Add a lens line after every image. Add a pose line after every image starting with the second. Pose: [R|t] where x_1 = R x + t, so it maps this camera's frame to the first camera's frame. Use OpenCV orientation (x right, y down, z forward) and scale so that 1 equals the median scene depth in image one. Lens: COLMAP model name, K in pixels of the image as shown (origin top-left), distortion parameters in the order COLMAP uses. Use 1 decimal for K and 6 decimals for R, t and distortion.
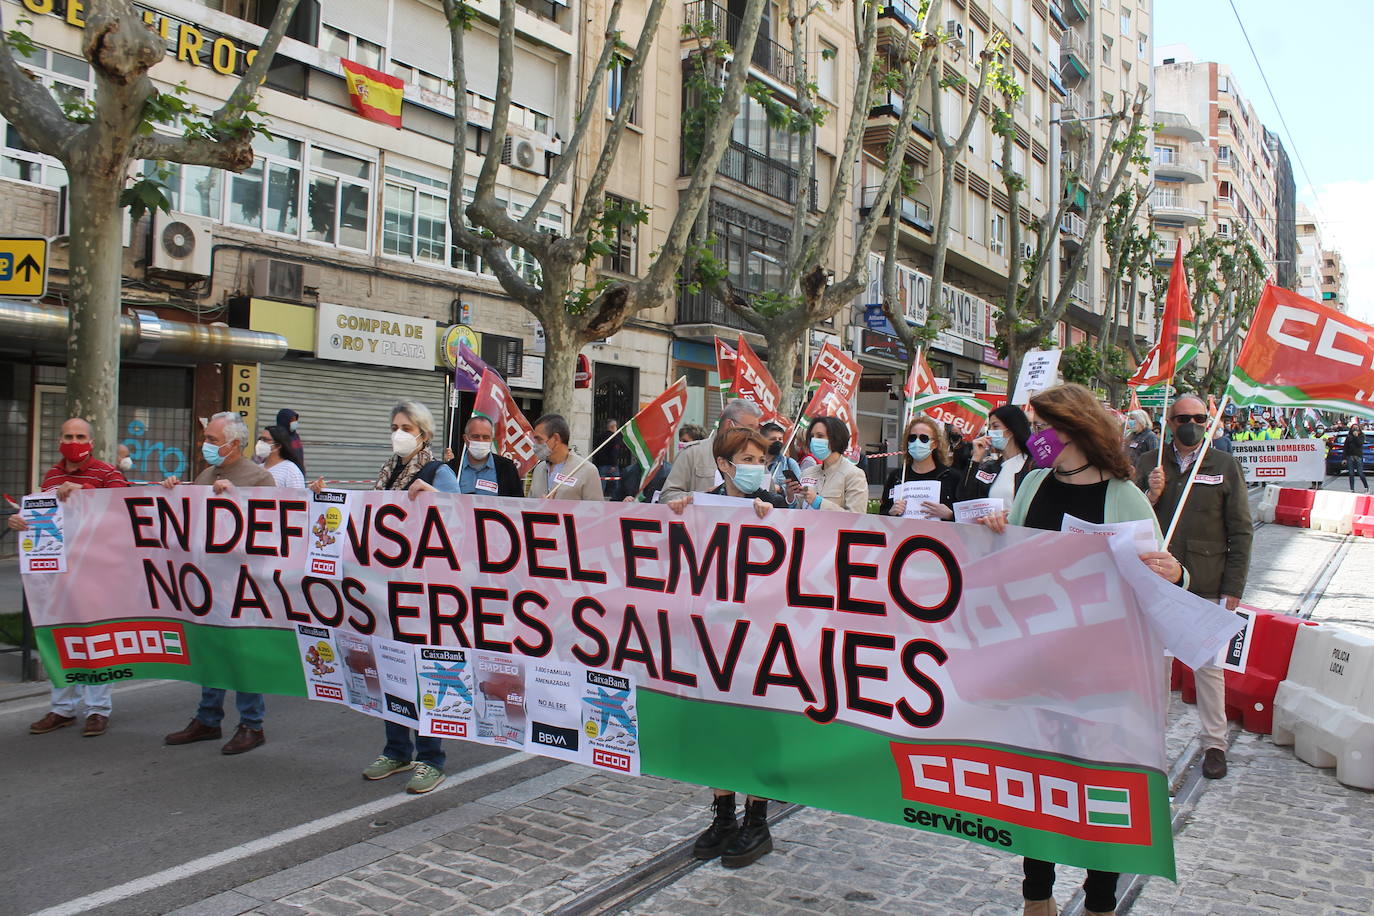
lens RADIAL K [[1170.0, 0, 692.5], [0, 1170.0, 428.9], [0, 0, 1]] dist [-0.152555, 0.121198]
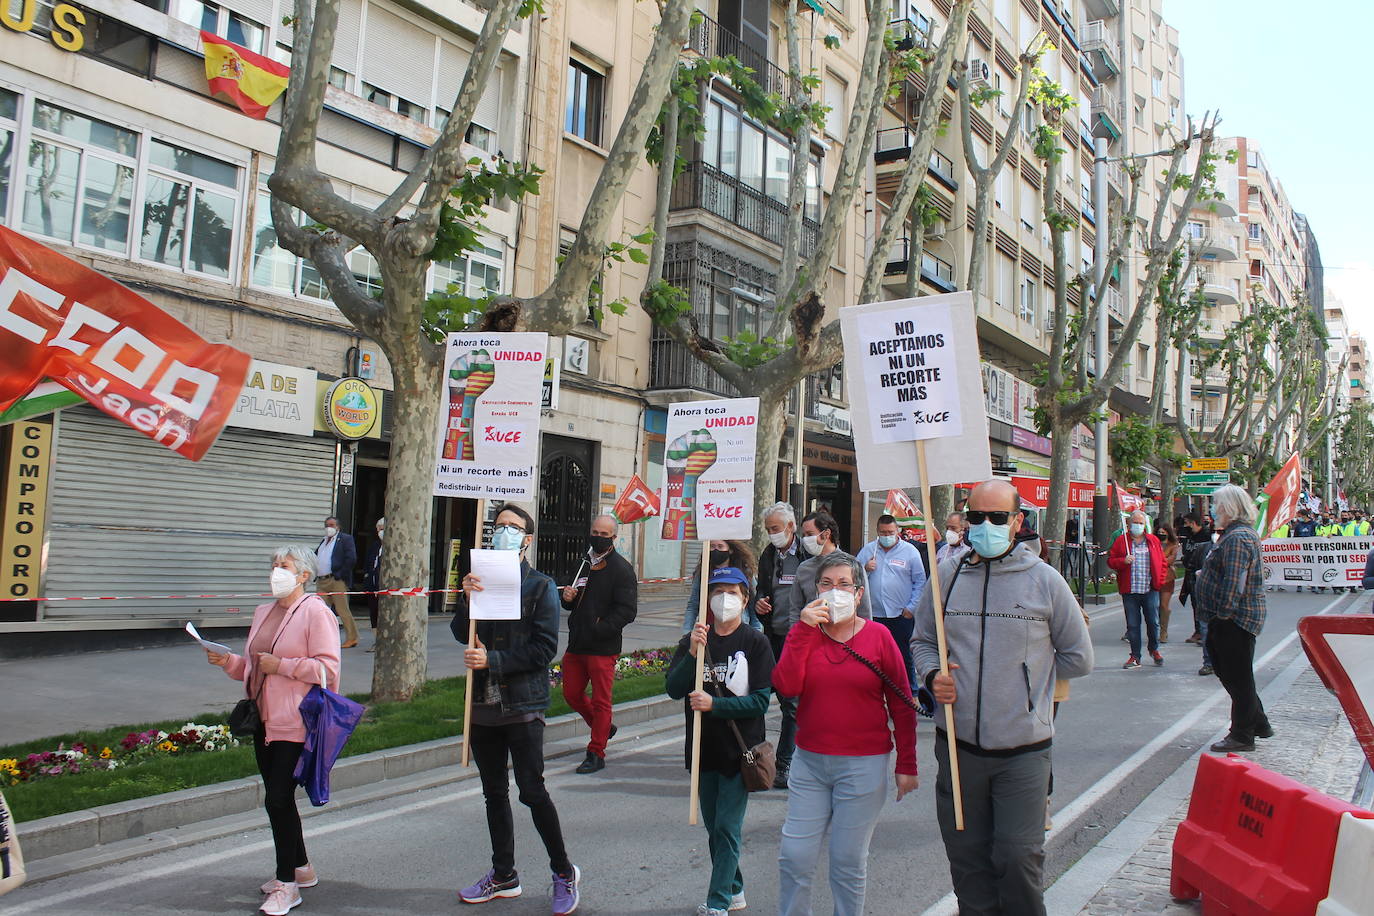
lens RADIAL K [[1170.0, 0, 685.5], [0, 1170.0, 431.5], [0, 0, 1]] dist [-0.152555, 0.121198]
pose [[0.999778, 0.010549, -0.018242, 0.041194], [-0.011822, 0.997396, -0.071145, -0.002329], [0.017444, 0.071345, 0.997299, 0.272843]]
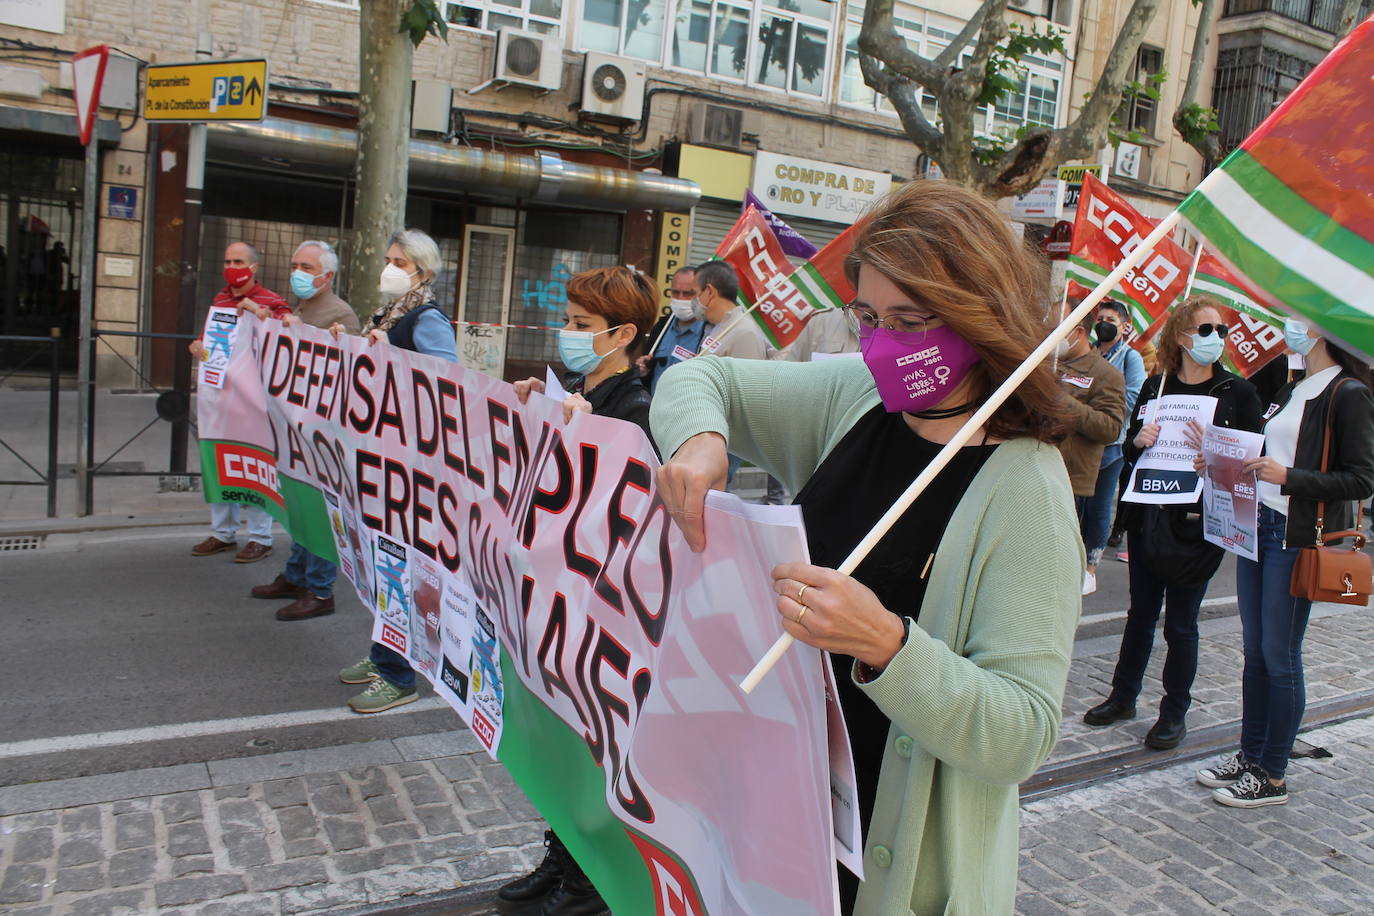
lens RADIAL K [[1170.0, 0, 688.7], [0, 1170.0, 432.3], [0, 0, 1]] dist [-0.152555, 0.121198]
pose [[0.878191, 0.116644, -0.463869, 0.095487], [-0.063102, 0.989586, 0.129377, -0.000178], [0.474129, -0.084347, 0.876406, 0.116505]]
